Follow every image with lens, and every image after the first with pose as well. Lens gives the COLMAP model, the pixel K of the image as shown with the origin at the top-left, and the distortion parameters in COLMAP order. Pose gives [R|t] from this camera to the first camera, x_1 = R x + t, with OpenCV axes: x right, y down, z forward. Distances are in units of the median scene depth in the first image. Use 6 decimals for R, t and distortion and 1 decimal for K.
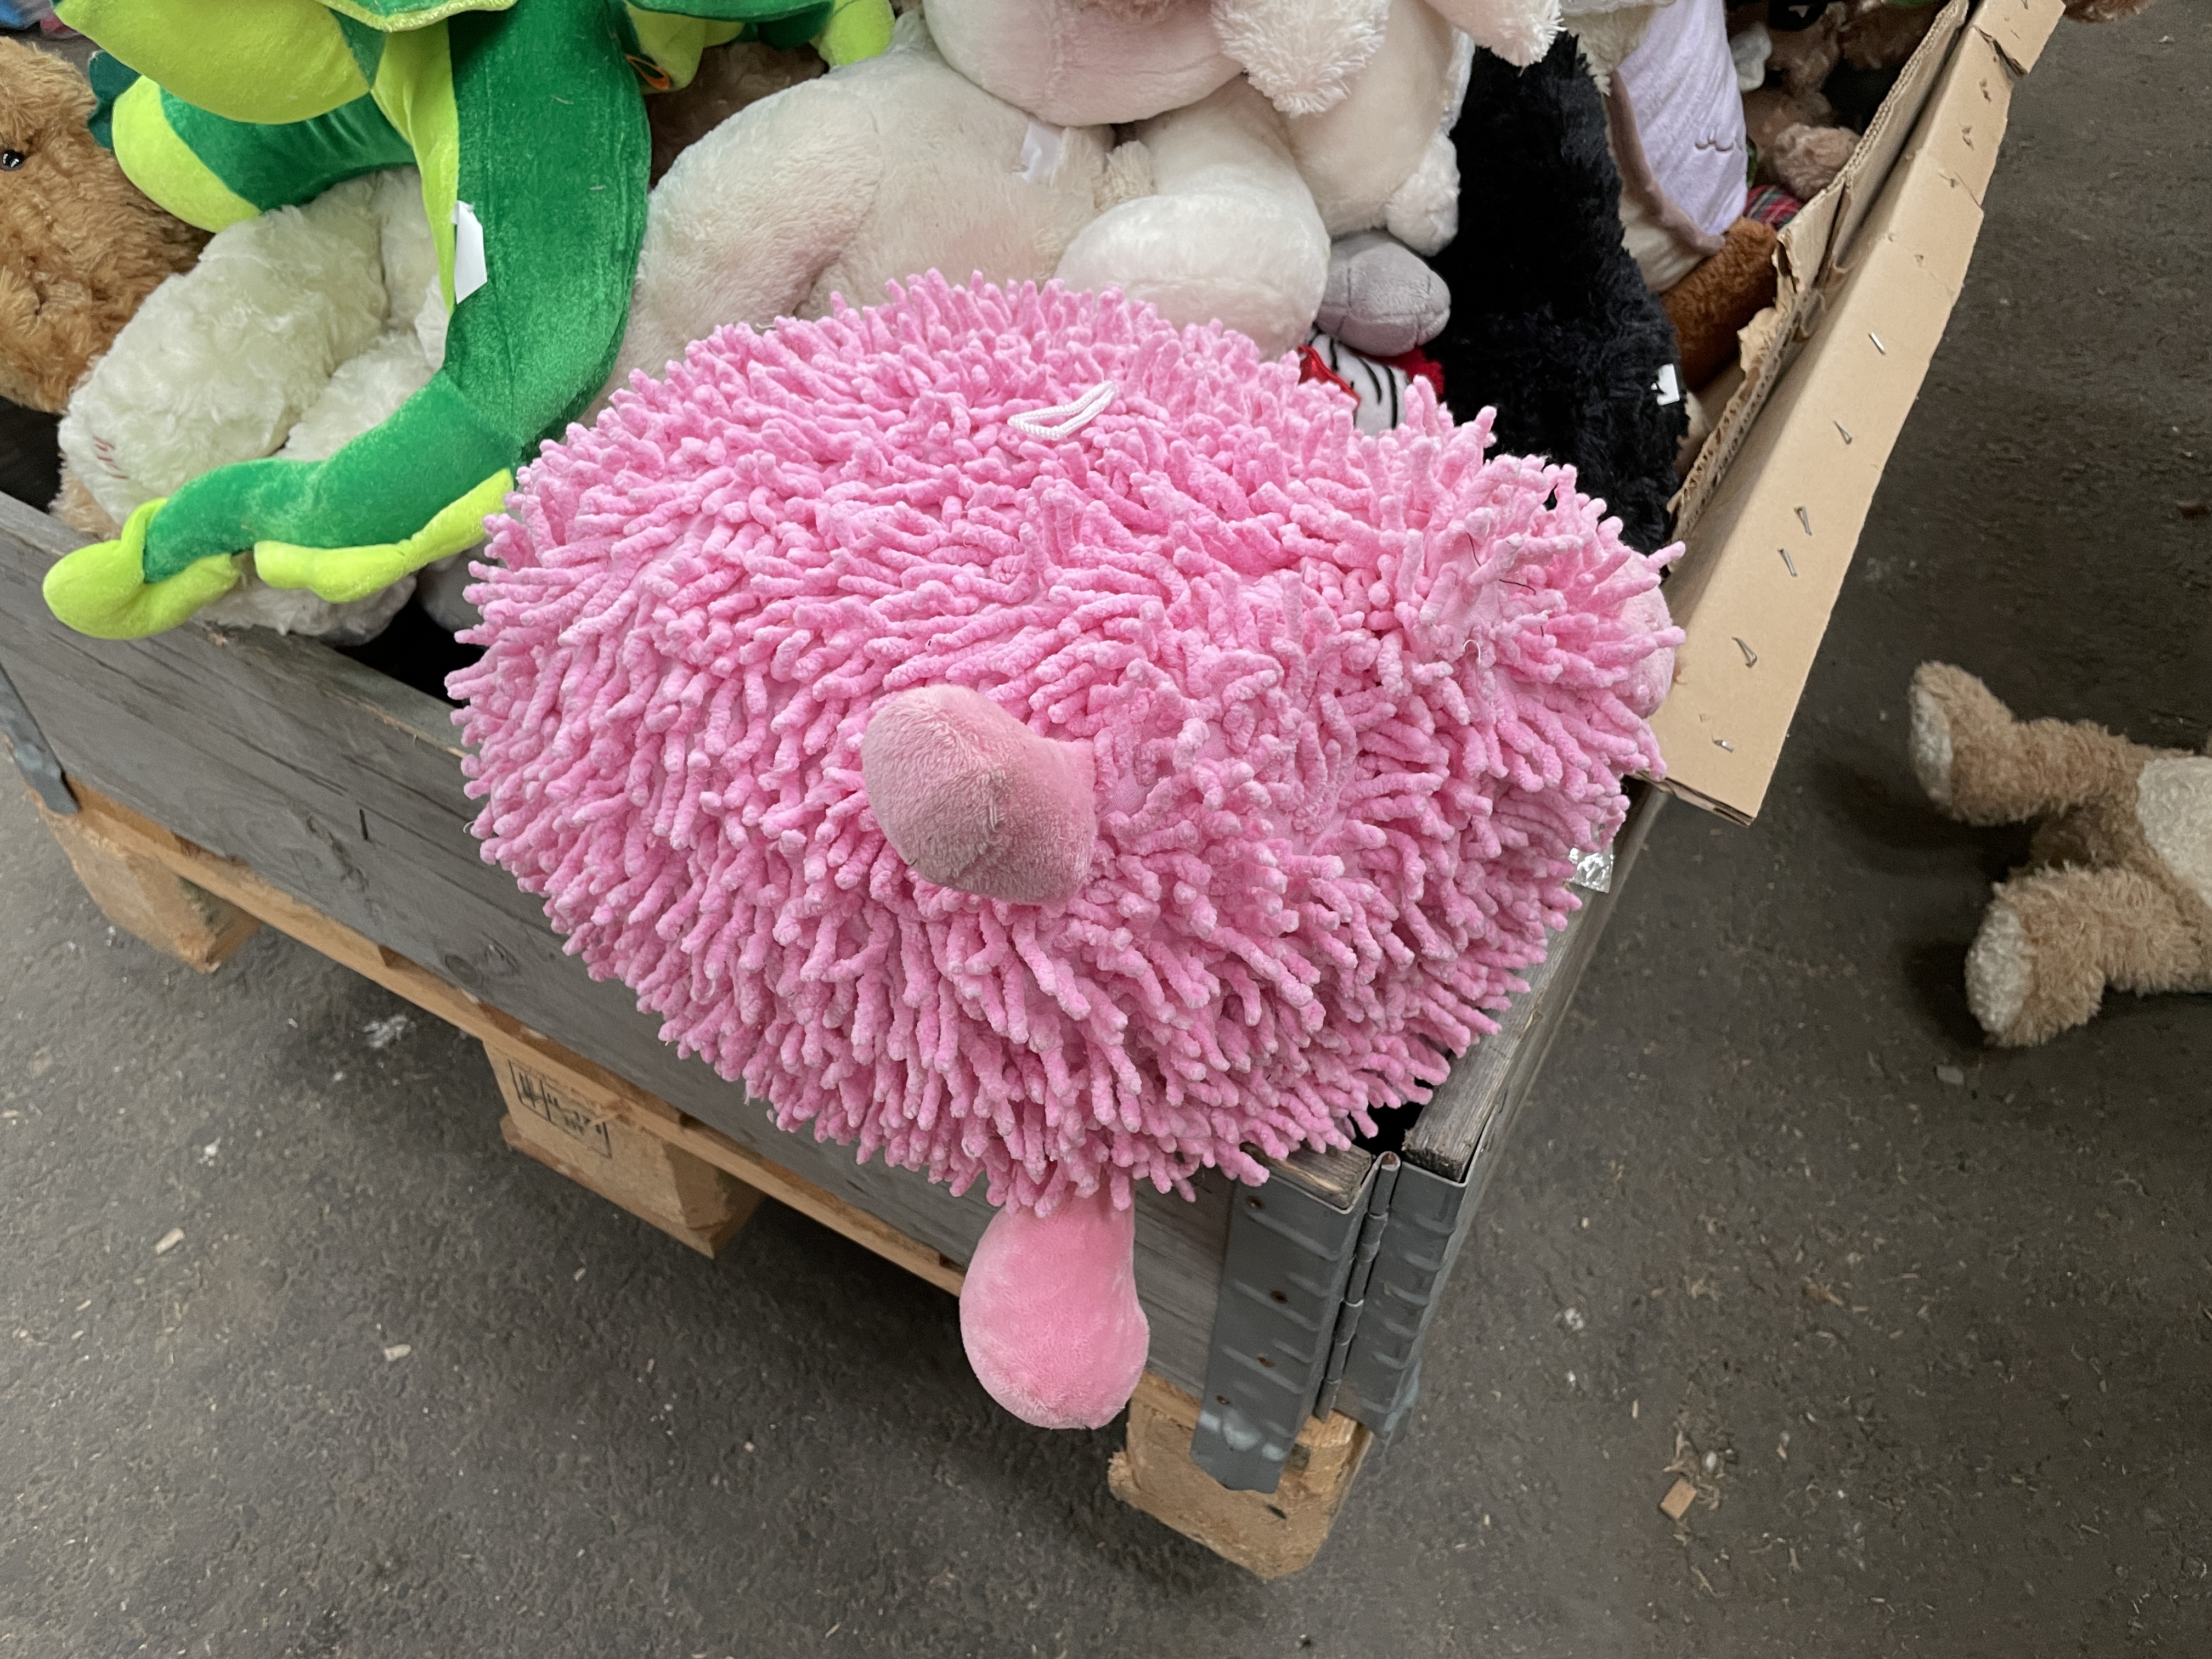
lens RADIAL K [[1683.4, 0, 1138.1], [0, 1683.4, 871.1], [0, 0, 1]] dist [0.084742, -0.125166]
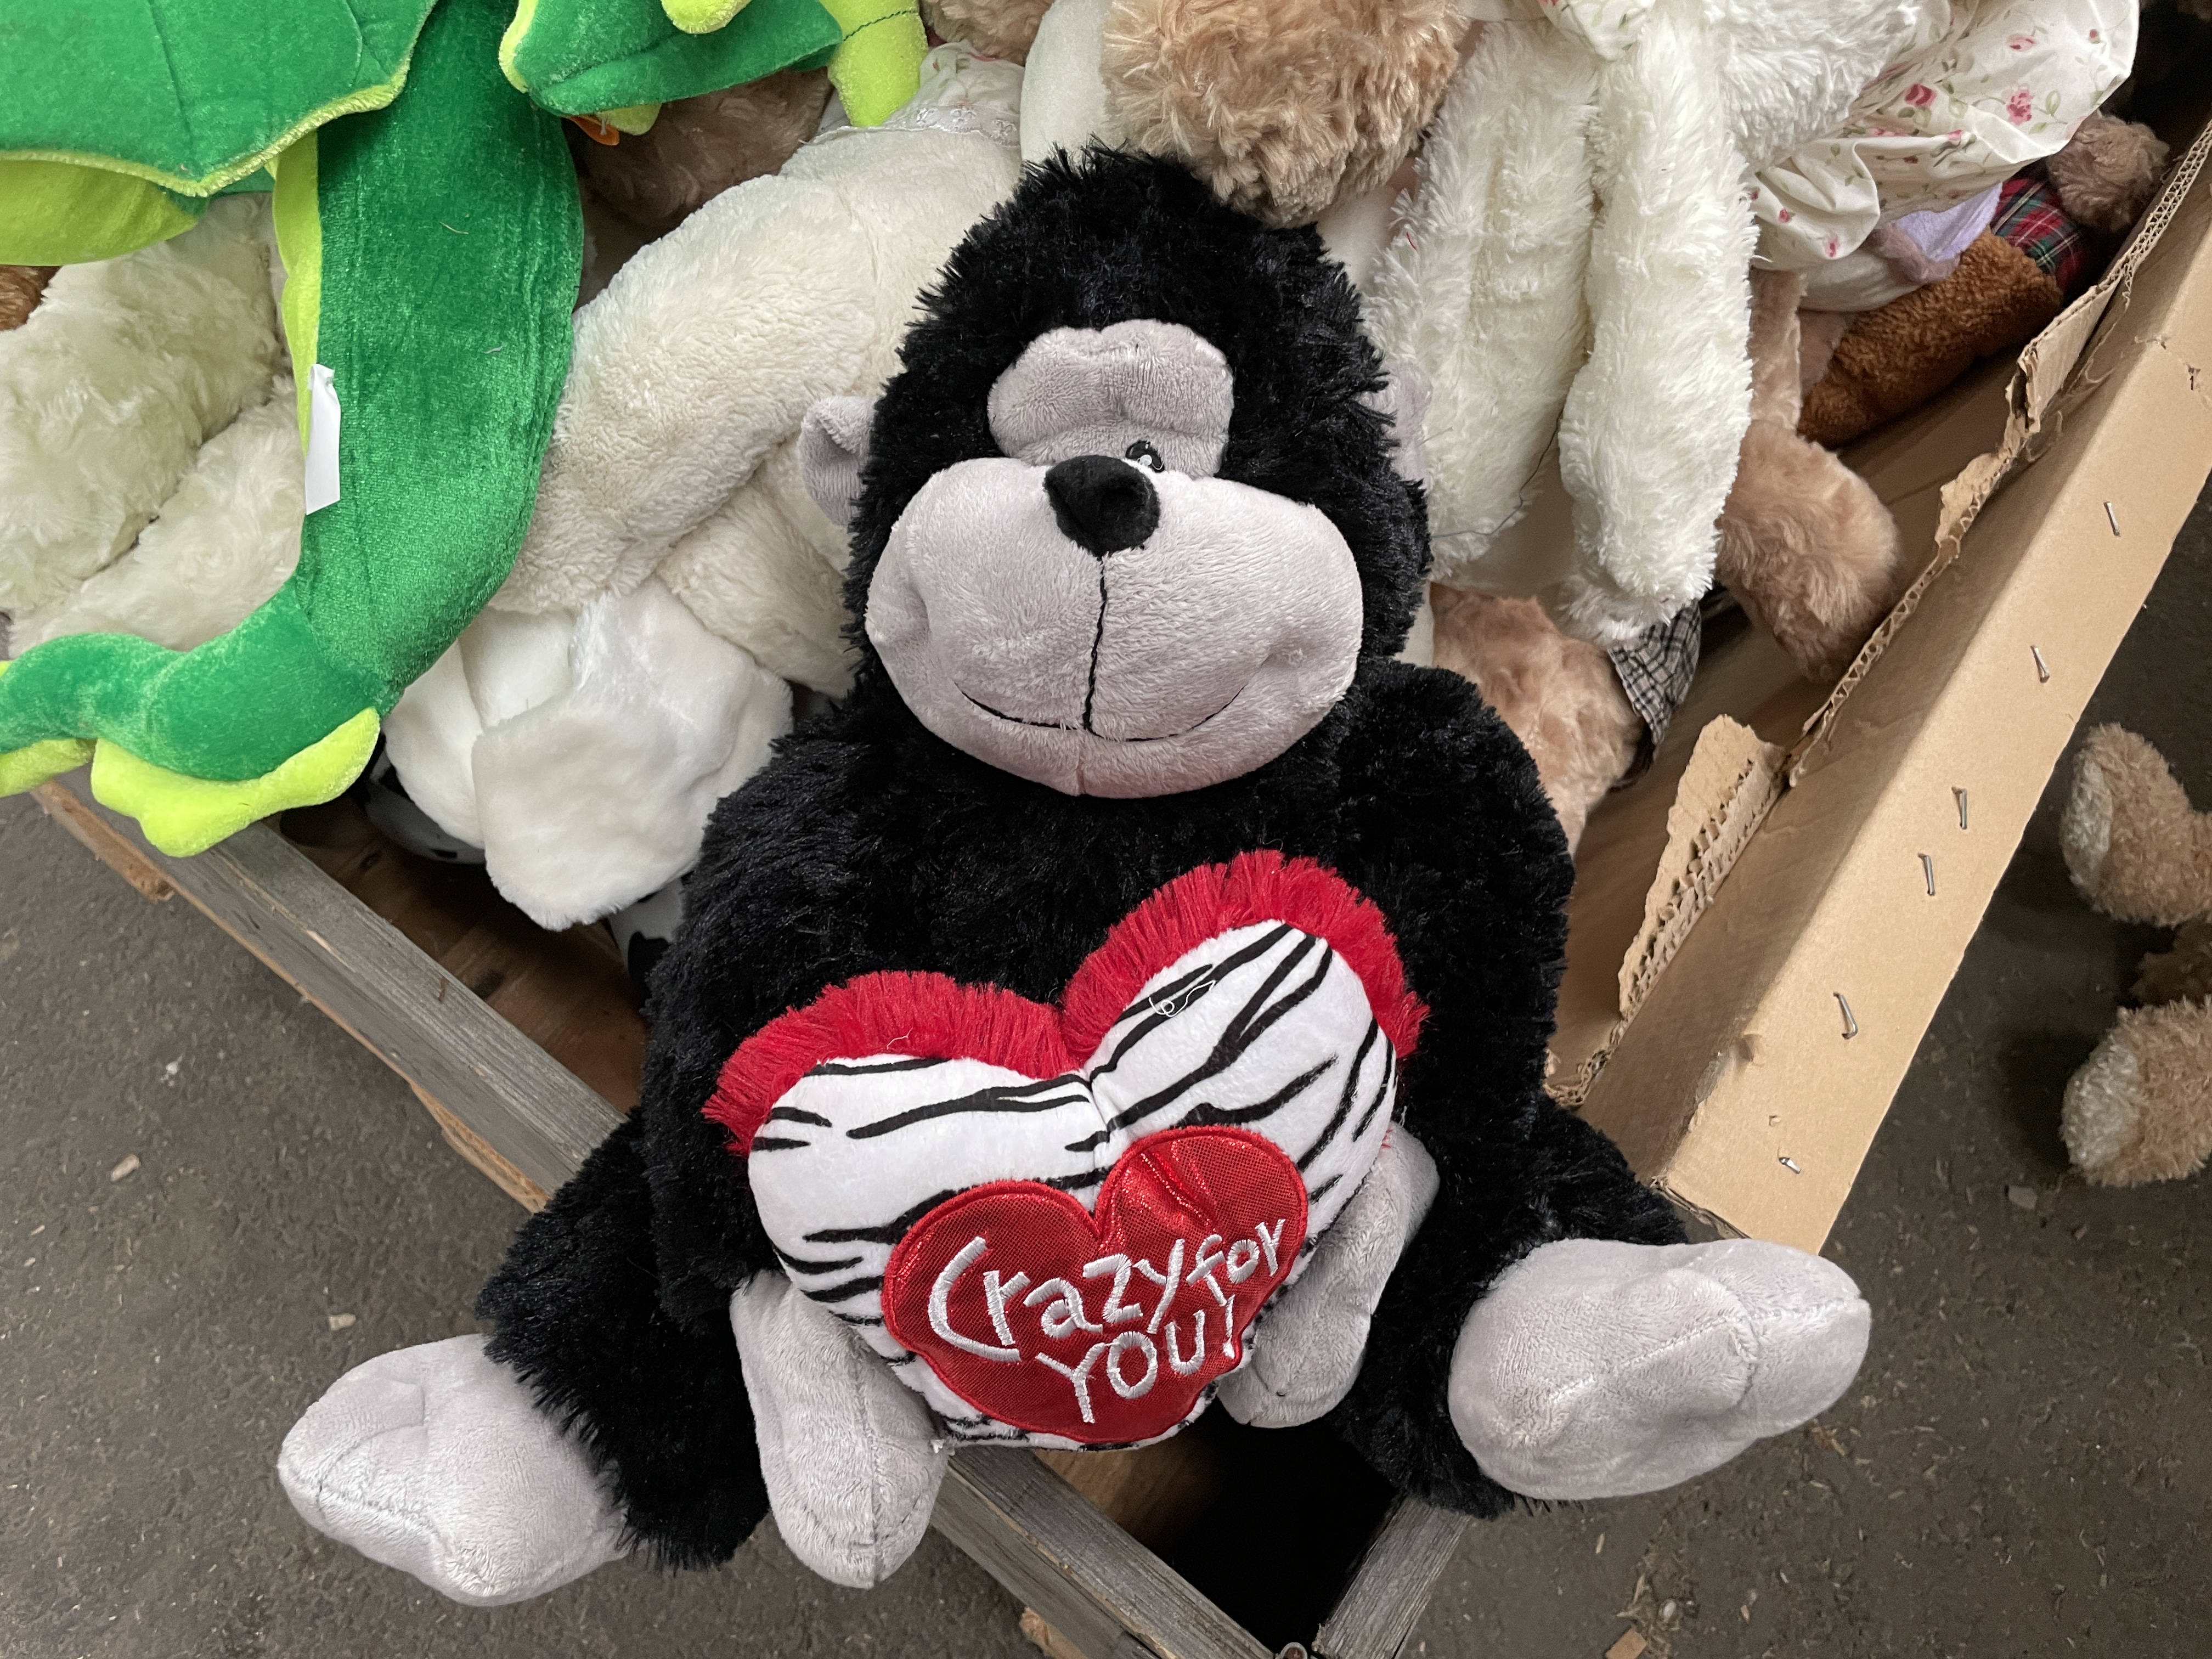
lens RADIAL K [[1683.4, 0, 1116.7], [0, 1683.4, 849.5], [0, 0, 1]] dist [0.084742, -0.125166]
pose [[0.990289, 0.128286, -0.053582, 0.025442], [-0.114230, 0.970489, 0.212375, -0.235401], [0.079245, -0.204192, 0.975718, 0.127232]]
